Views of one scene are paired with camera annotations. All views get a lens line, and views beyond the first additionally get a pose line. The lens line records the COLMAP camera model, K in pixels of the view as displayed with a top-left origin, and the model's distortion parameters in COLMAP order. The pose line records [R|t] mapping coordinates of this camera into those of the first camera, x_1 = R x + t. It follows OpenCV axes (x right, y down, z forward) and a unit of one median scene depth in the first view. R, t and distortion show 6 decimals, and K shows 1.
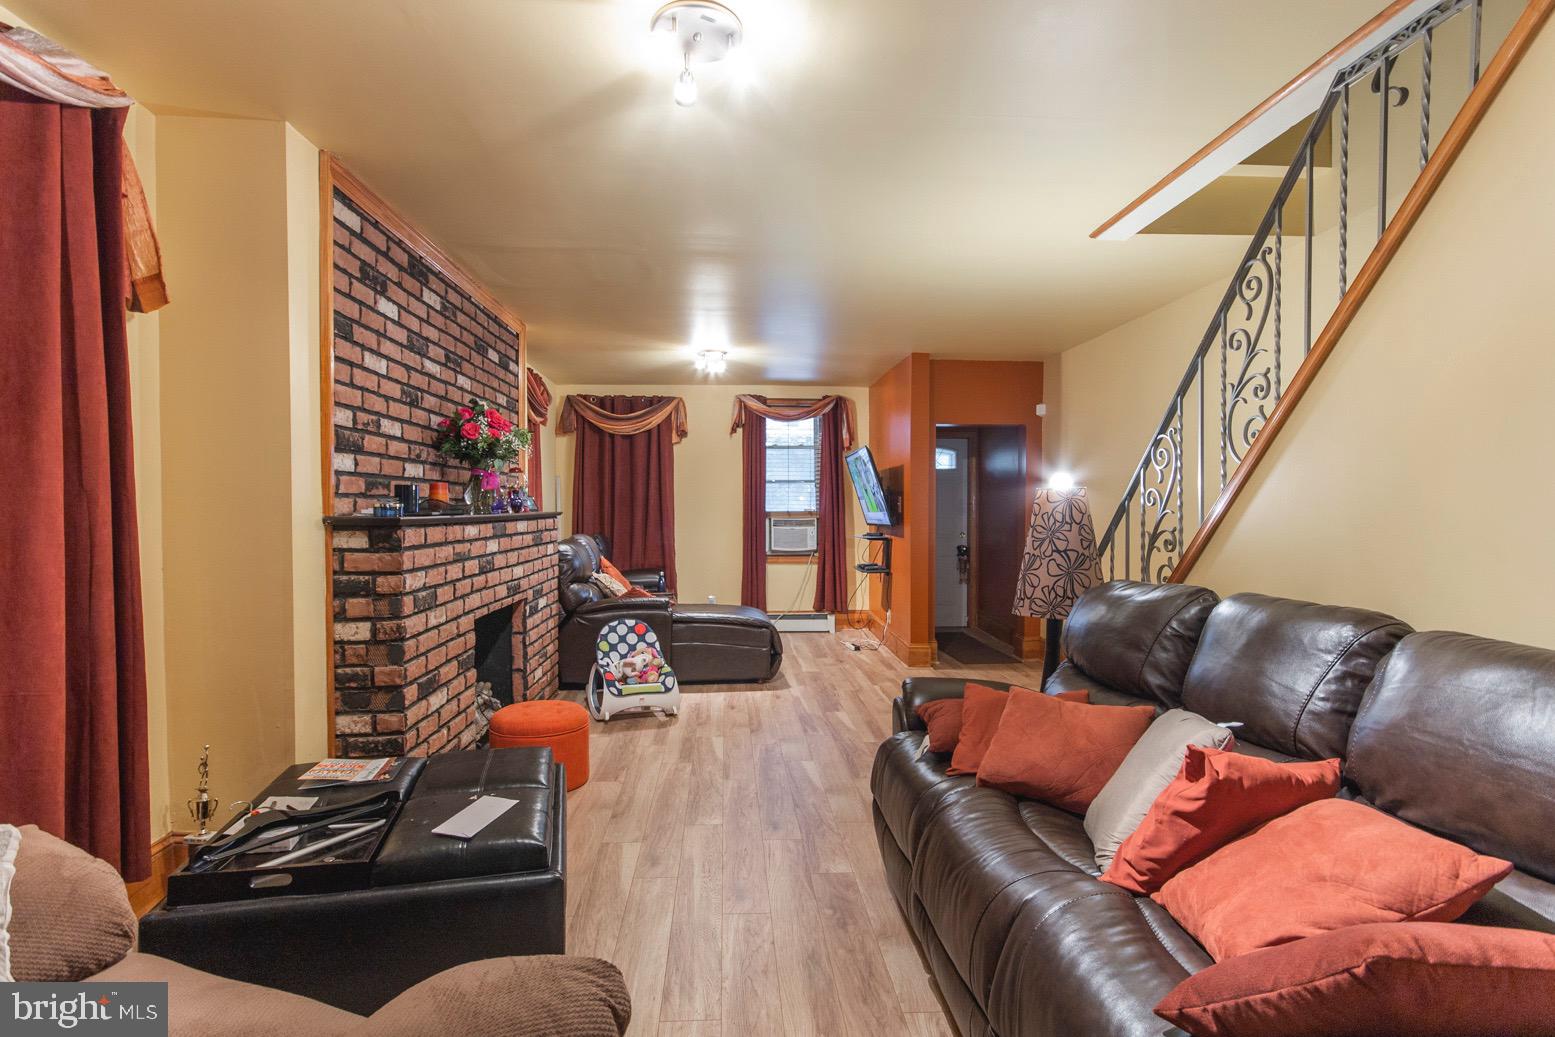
lens RADIAL K [[772.5, 0, 779.8], [0, 772.5, 523.2], [0, 0, 1]] dist [0.002505, -0.000014]
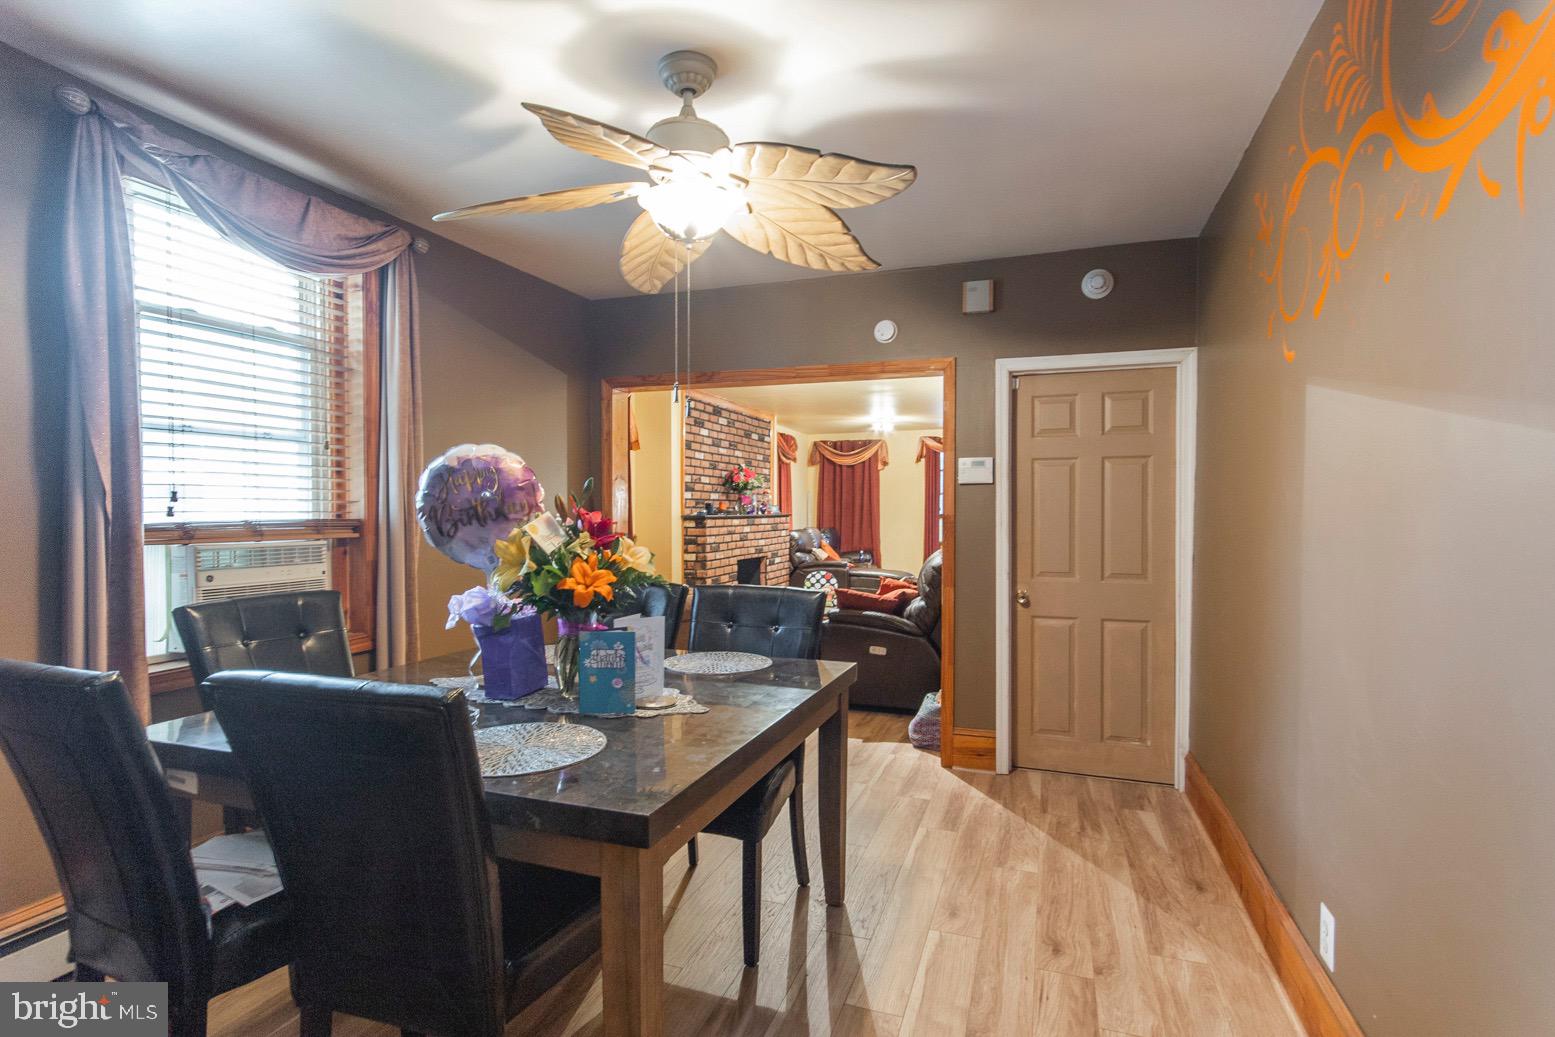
lens RADIAL K [[772.5, 0, 779.8], [0, 772.5, 523.2], [0, 0, 1]] dist [0.002505, -0.000014]
pose [[0.917535, 0.007067, -0.397593, 0.608723], [-0.008360, 0.999964, -0.001518, 0.015424], [0.397568, 0.004717, 0.917561, -1.019937]]
